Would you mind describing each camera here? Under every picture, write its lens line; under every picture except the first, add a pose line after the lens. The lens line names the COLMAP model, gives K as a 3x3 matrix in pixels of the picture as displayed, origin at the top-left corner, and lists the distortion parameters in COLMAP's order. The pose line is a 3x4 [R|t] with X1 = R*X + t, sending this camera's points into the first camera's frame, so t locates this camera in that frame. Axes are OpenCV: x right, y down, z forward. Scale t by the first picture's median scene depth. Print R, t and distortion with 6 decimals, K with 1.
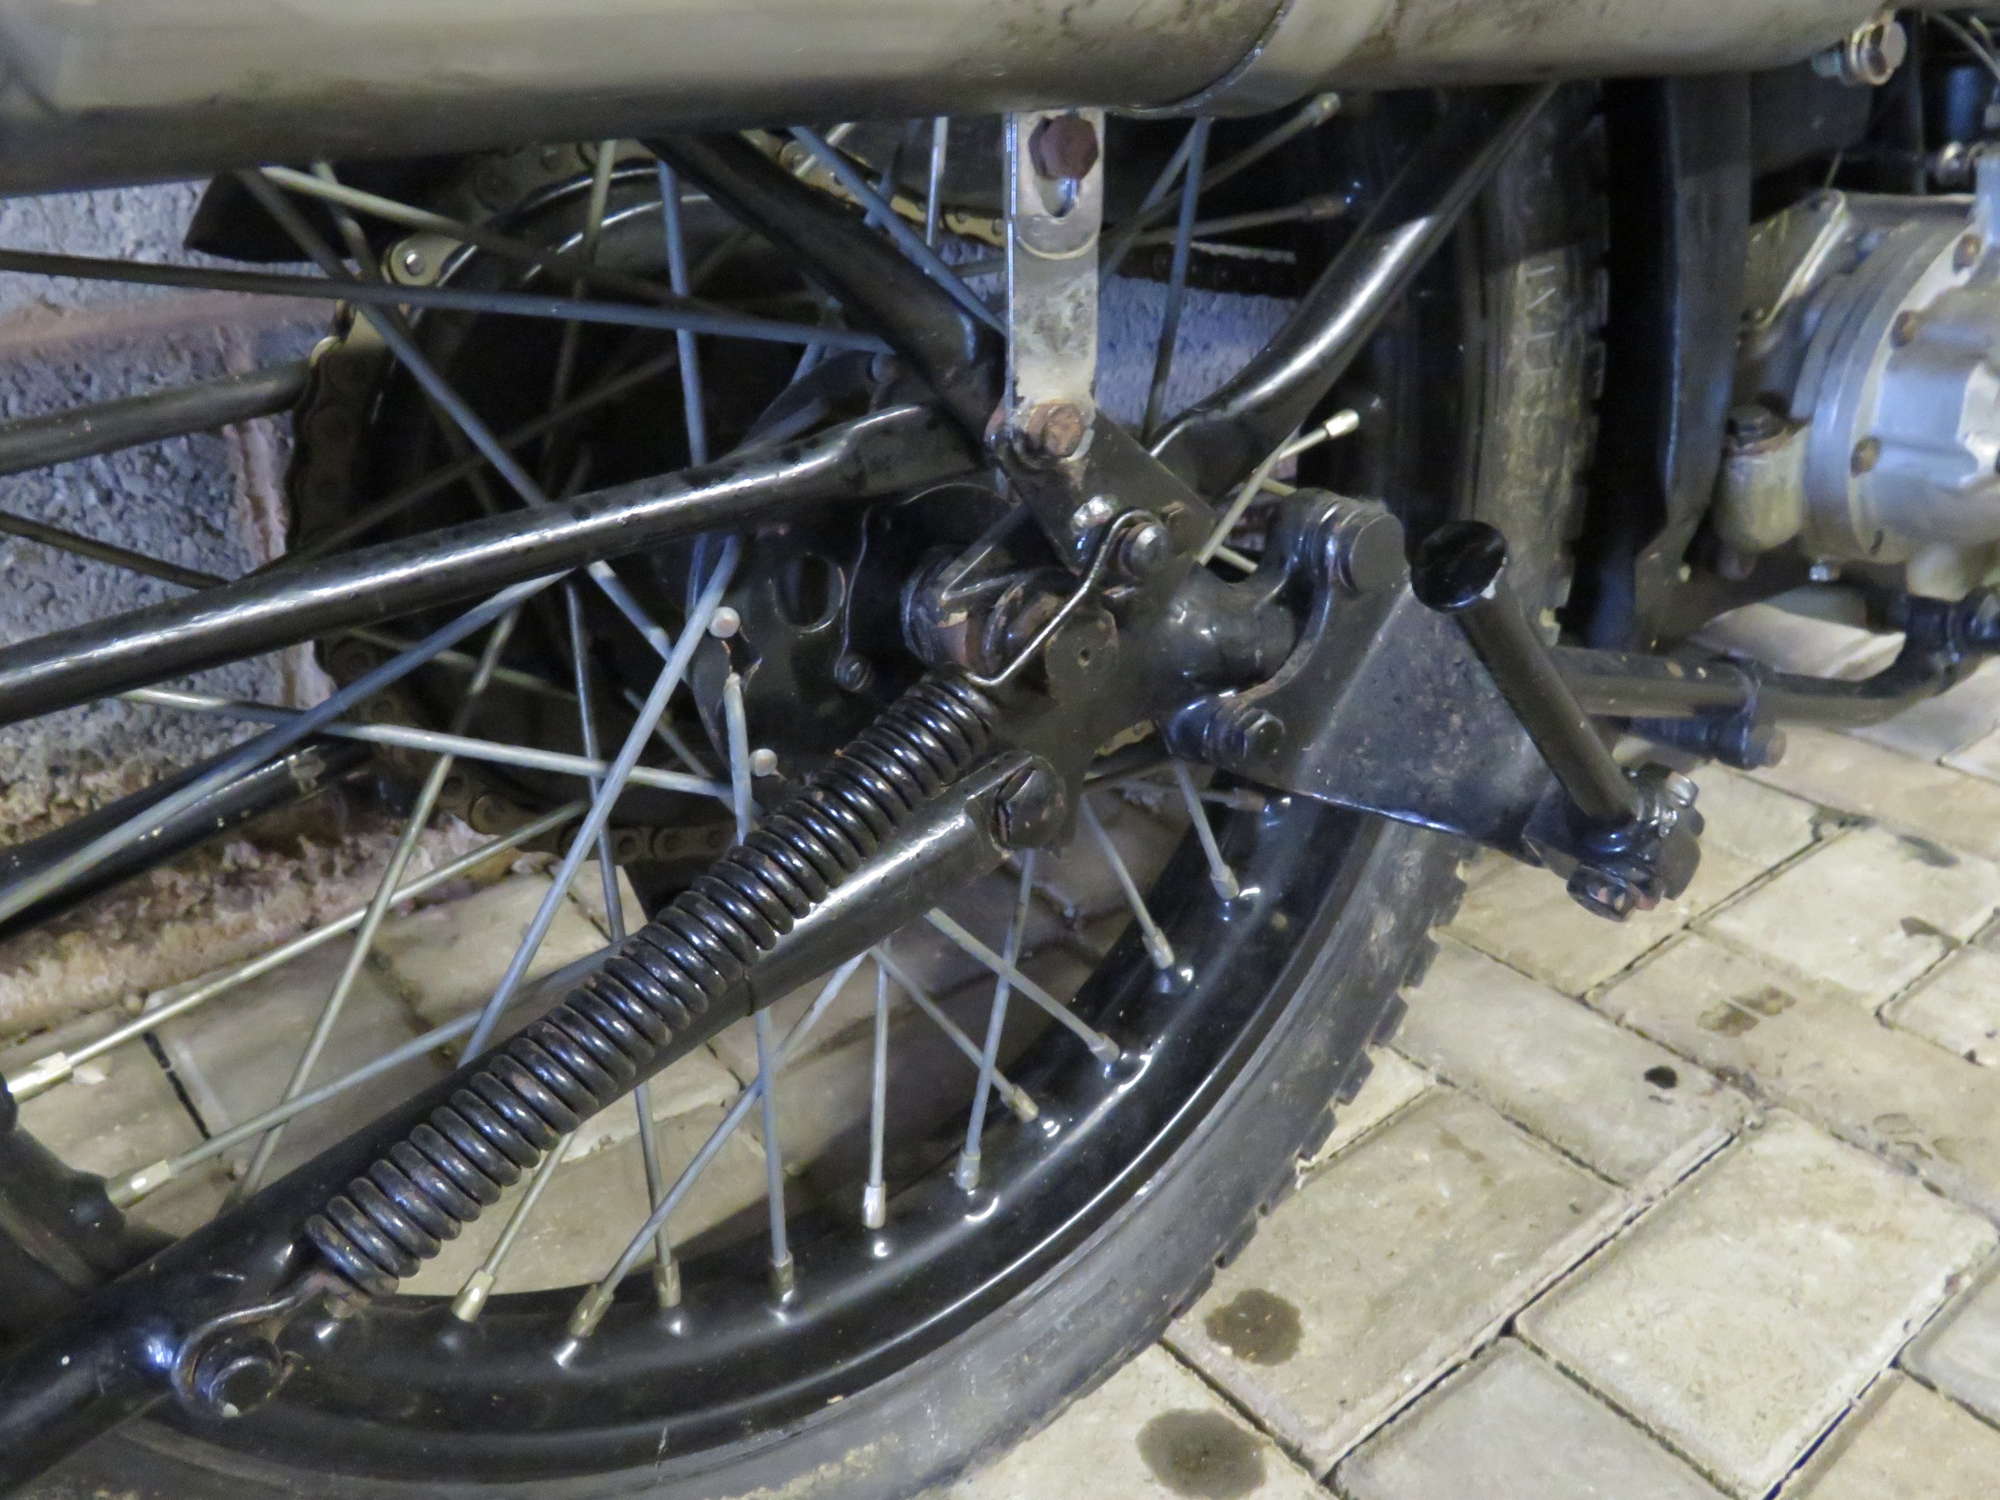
lens RADIAL K [[1658.4, 0, 991.3], [0, 1658.4, 750.8], [0, 0, 1]] dist [-0.047130, 0.014036]
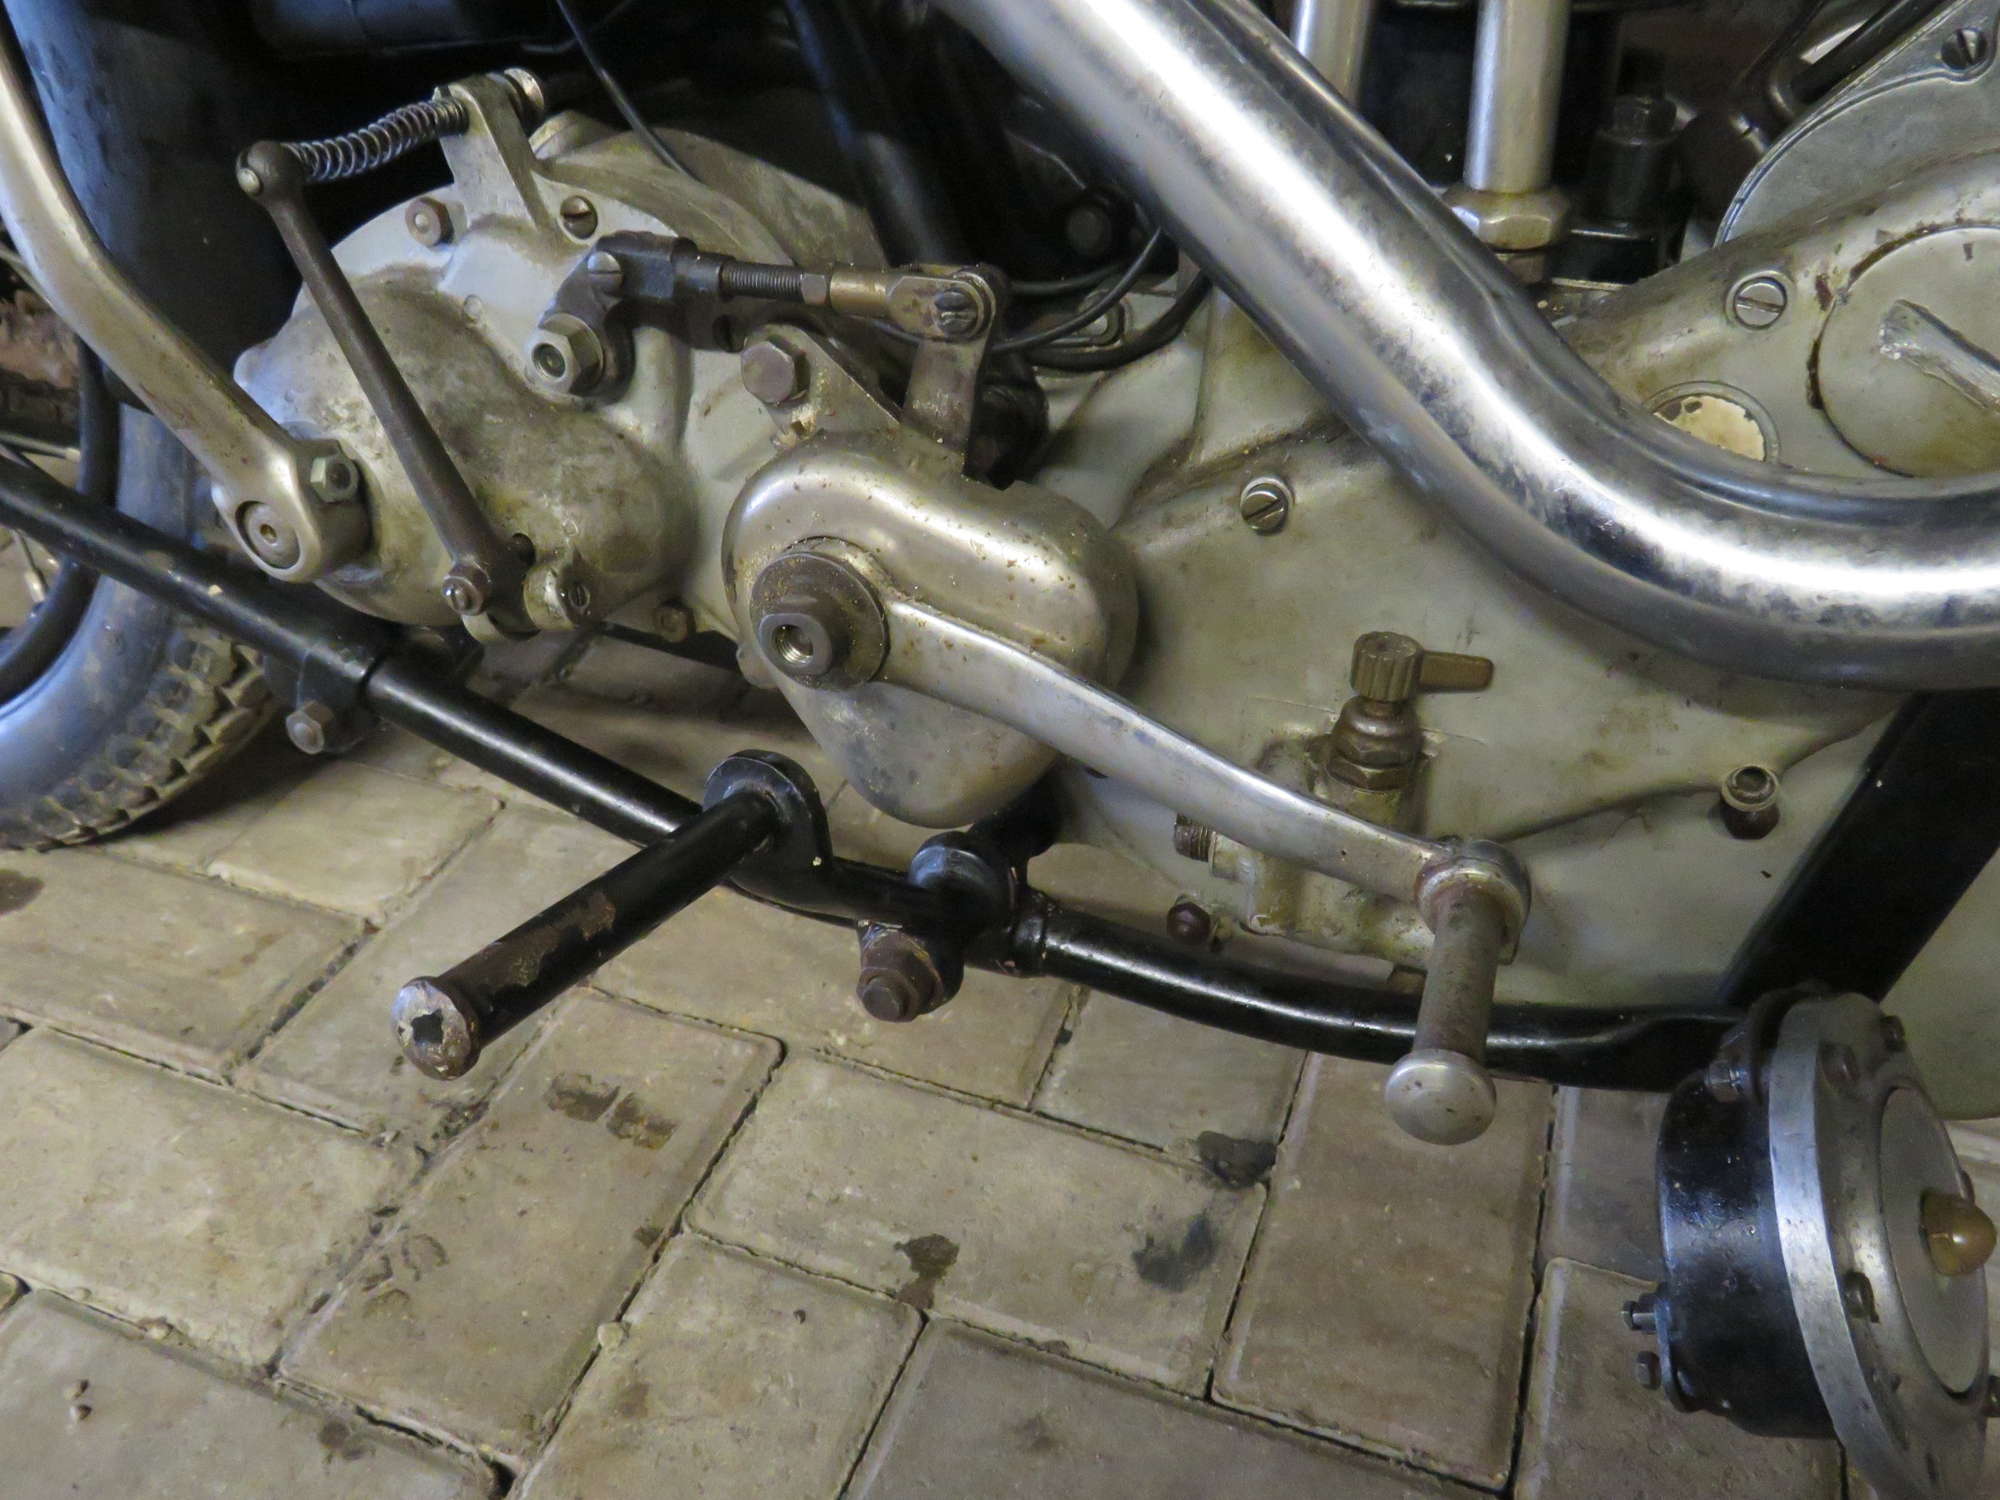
lens RADIAL K [[1658.4, 0, 995.1], [0, 1658.4, 746.0], [0, 0, 1]] dist [-0.047130, 0.014036]
pose [[0.509717, 0.504255, -0.697076, 1.384626], [-0.386026, 0.858140, 0.338496, -0.473633], [0.768877, 0.096552, 0.632064, 0.793750]]
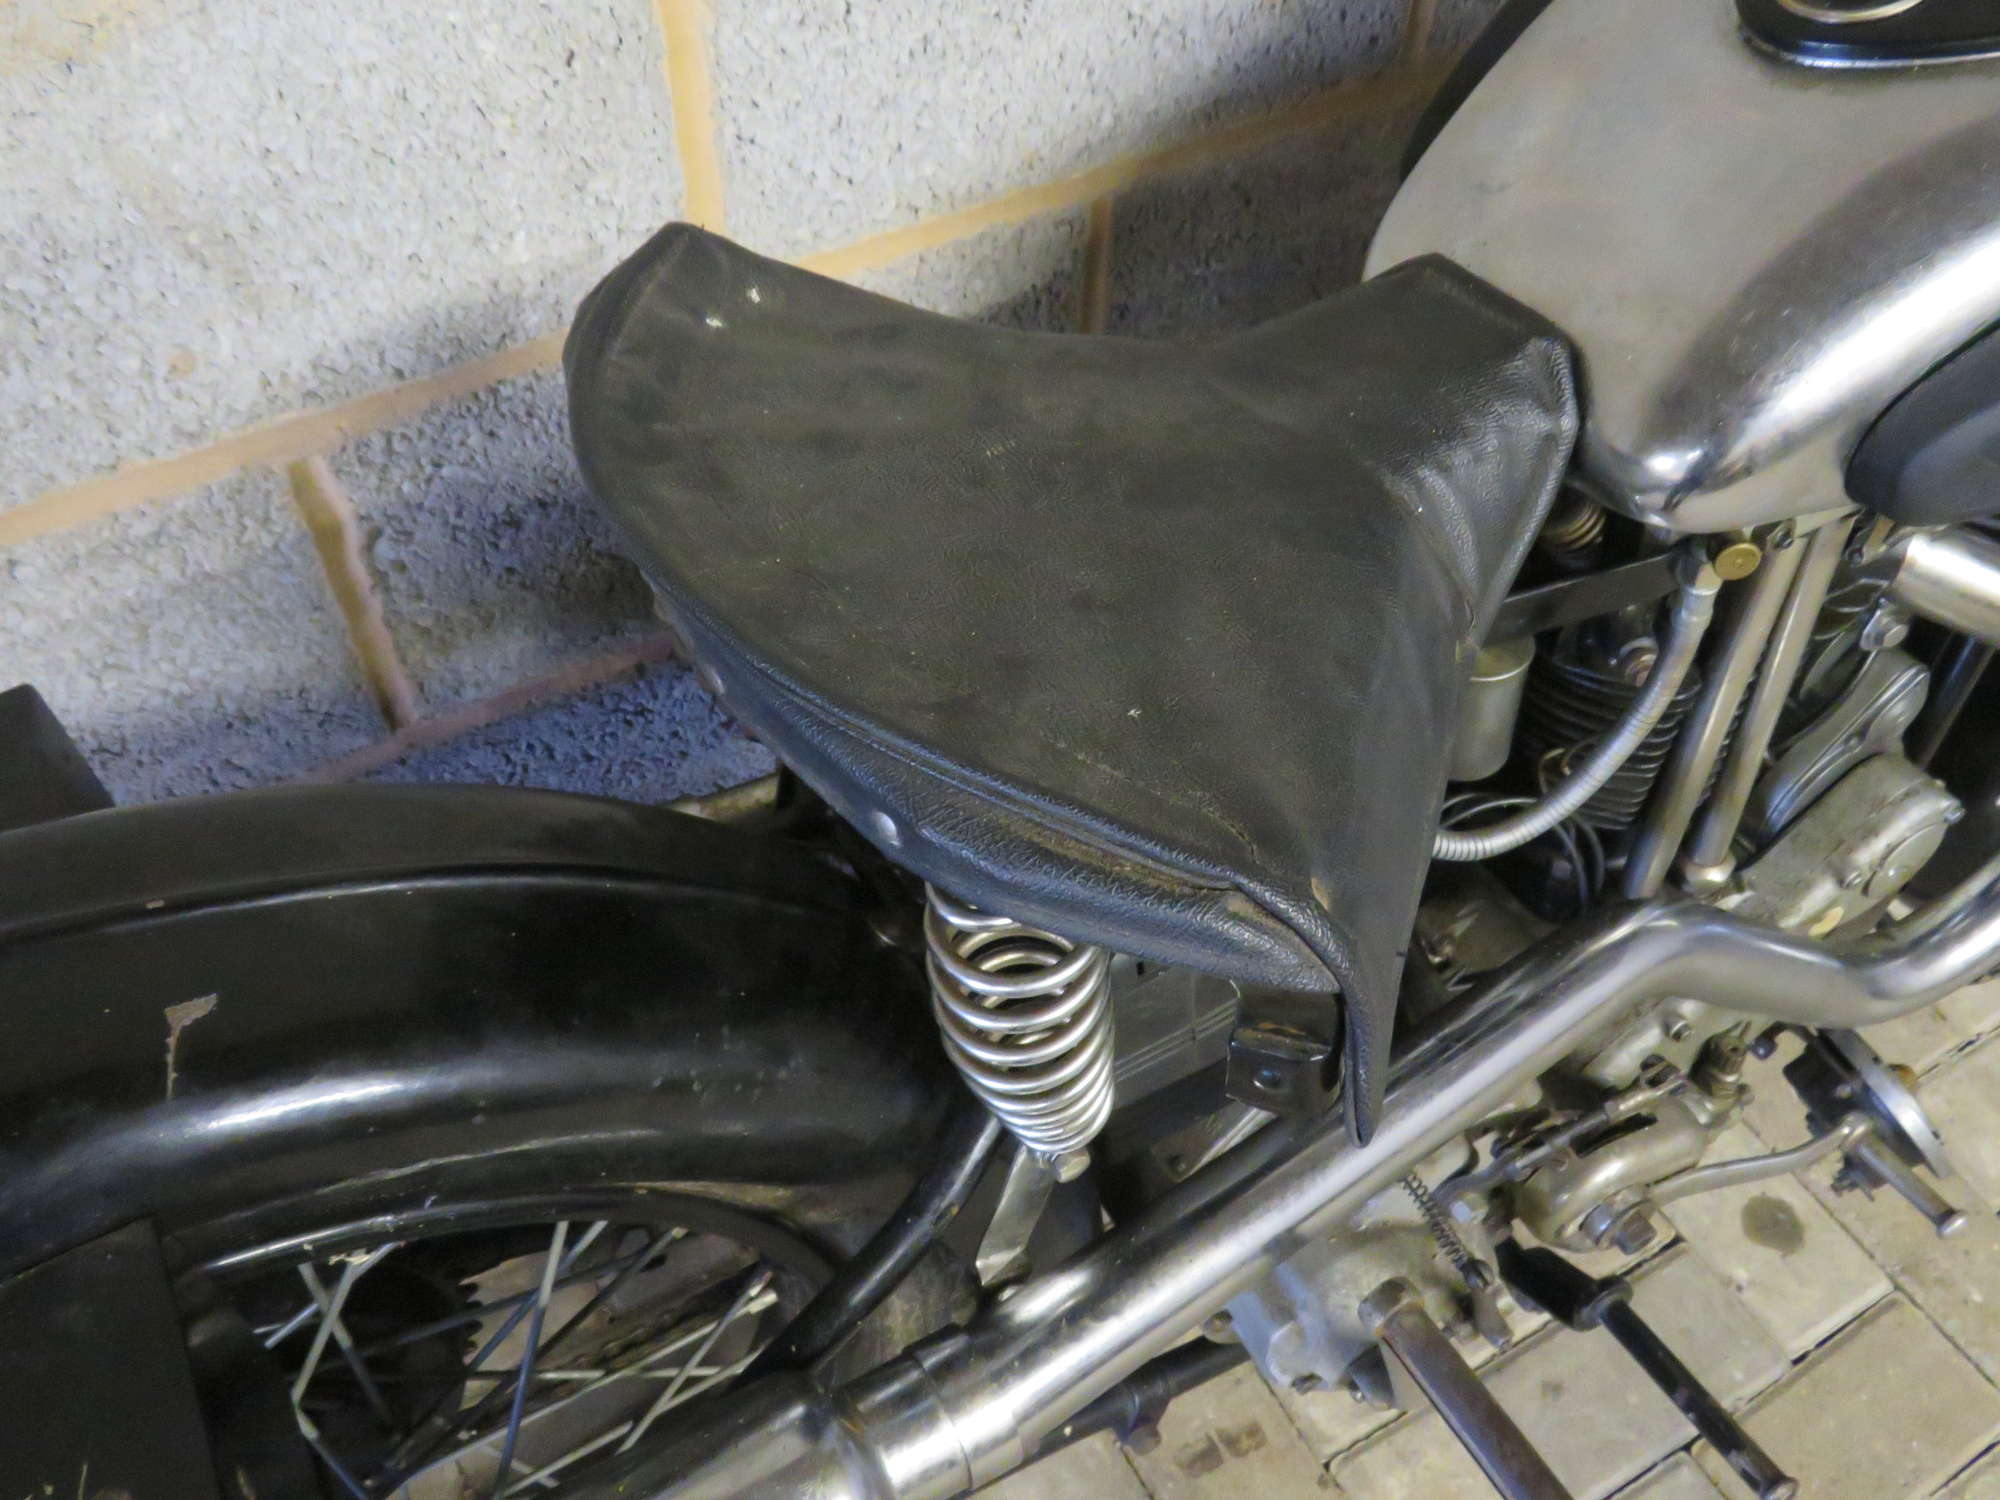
lens RADIAL K [[1658.4, 0, 991.3], [0, 1658.4, 741.4], [0, 0, 1]] dist [-0.047130, 0.014036]
pose [[0.986397, 0.135703, -0.092762, 0.427979], [-0.091027, 0.920841, 0.379164, -1.092570], [0.136873, -0.365563, 0.920668, -0.015059]]
